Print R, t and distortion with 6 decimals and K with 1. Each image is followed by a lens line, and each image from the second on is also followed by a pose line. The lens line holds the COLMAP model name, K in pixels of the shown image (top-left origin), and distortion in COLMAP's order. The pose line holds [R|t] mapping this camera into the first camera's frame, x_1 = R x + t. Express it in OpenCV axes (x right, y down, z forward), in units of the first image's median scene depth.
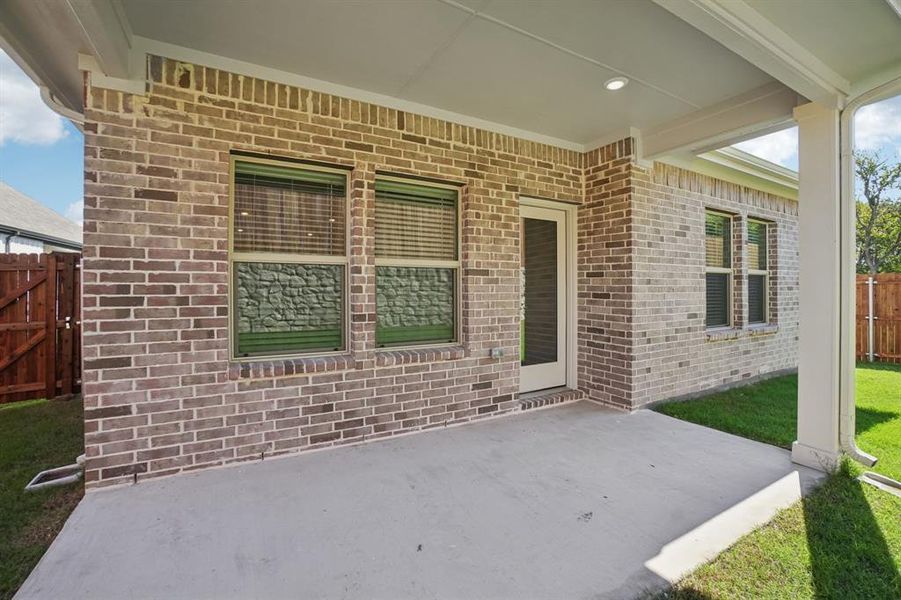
lens RADIAL K [[382.3, 0, 453.9], [0, 382.3, 293.4], [0, 0, 1]] dist [-0.026658, -0.000112]
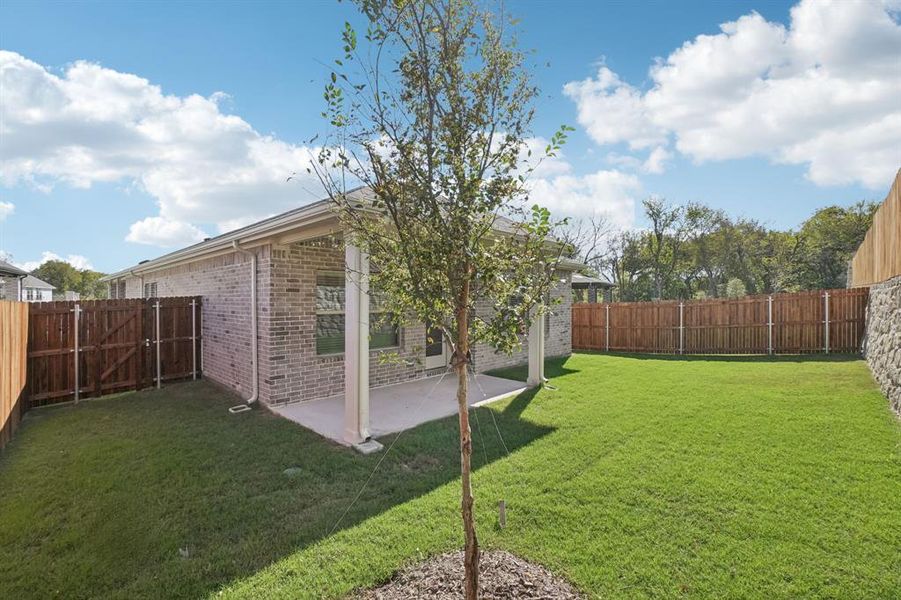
lens RADIAL K [[382.3, 0, 457.3], [0, 382.3, 300.0], [0, 0, 1]] dist [-0.026658, -0.000112]
pose [[0.944446, 0.007408, 0.328583, -0.556072], [-0.007312, 0.999972, -0.001529, -0.189656], [-0.328585, -0.000959, 0.944474, -1.640495]]
